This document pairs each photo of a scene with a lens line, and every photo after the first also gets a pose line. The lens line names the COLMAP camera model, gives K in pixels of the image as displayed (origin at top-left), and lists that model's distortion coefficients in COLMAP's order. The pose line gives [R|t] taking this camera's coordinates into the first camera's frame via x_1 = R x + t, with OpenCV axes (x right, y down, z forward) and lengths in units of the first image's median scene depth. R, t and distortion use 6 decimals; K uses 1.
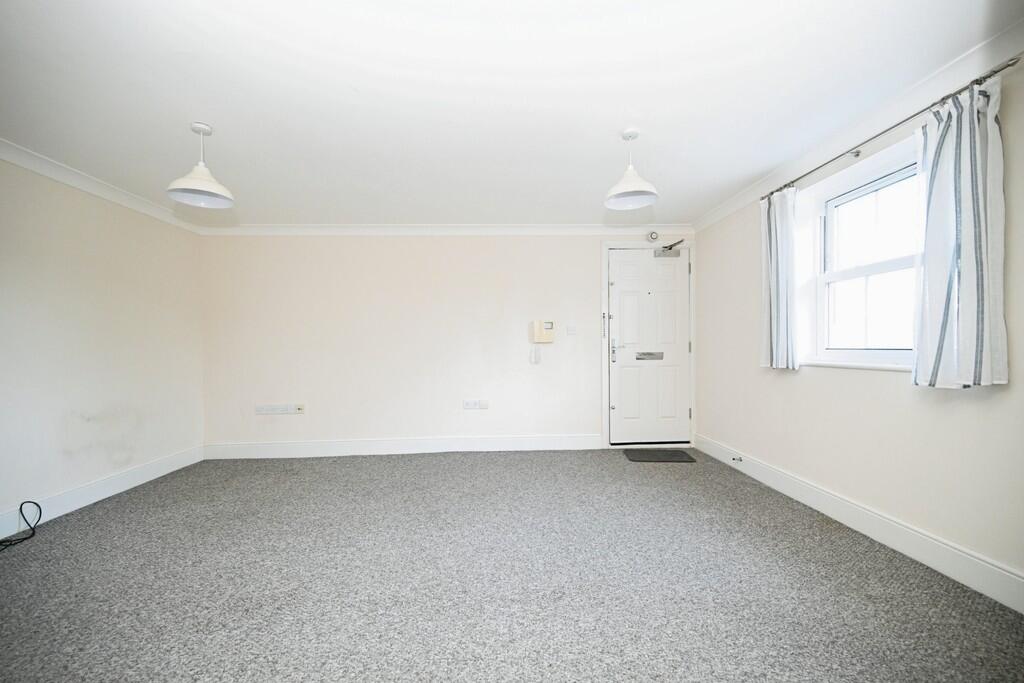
lens RADIAL K [[403.4, 0, 511.4], [0, 403.4, 344.3], [0, 0, 1]] dist [-0.000190, 0.000174]
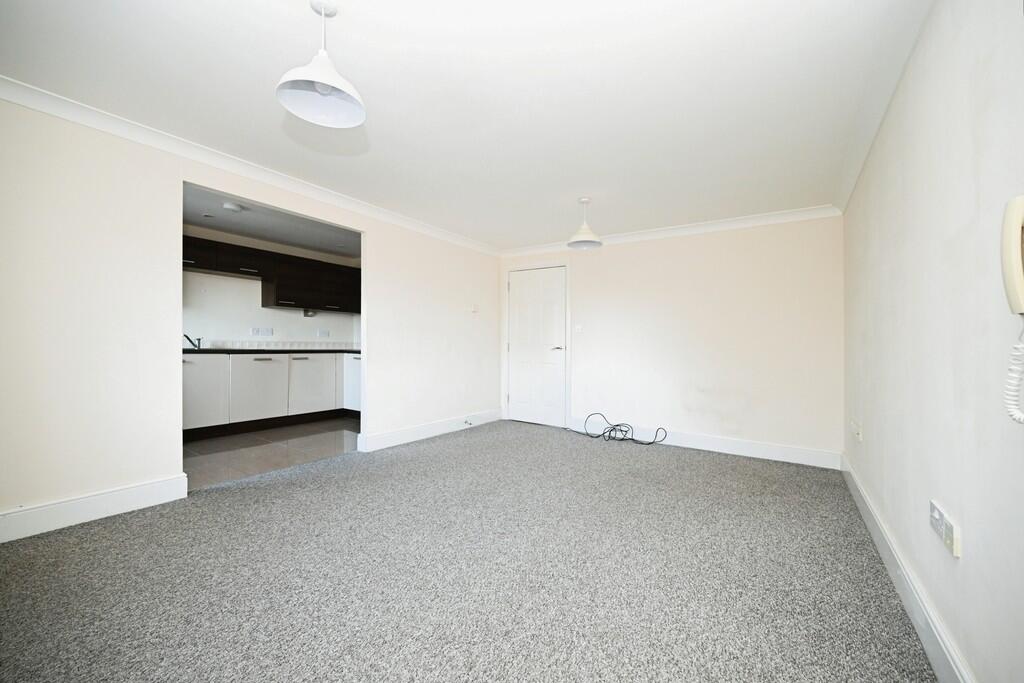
lens RADIAL K [[403.4, 0, 511.4], [0, 403.4, 344.3], [0, 0, 1]] dist [-0.000190, 0.000174]
pose [[-0.603863, 0.002939, -0.797083, 0.420167], [-0.007242, 0.999932, 0.009173, 0.010591], [0.797055, 0.011311, -0.603801, 1.089585]]
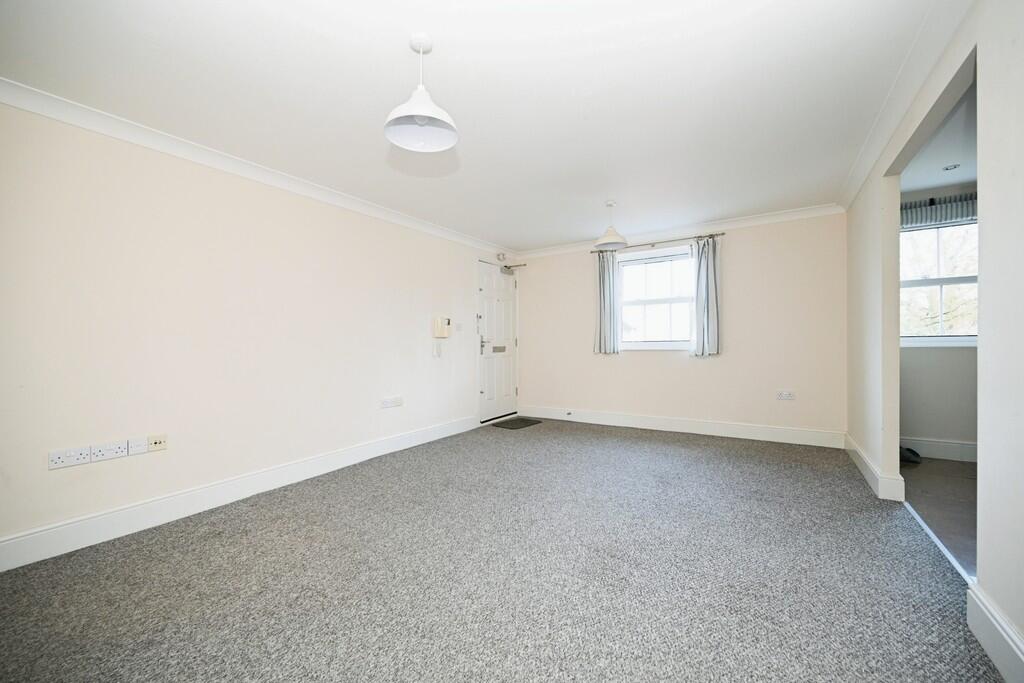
lens RADIAL K [[403.4, 0, 511.4], [0, 403.4, 344.3], [0, 0, 1]] dist [-0.000190, 0.000174]
pose [[0.577591, 0.003249, 0.816320, -0.819023], [0.003282, 0.999975, -0.006302, 0.025560], [-0.816320, 0.006319, 0.577566, 0.274004]]
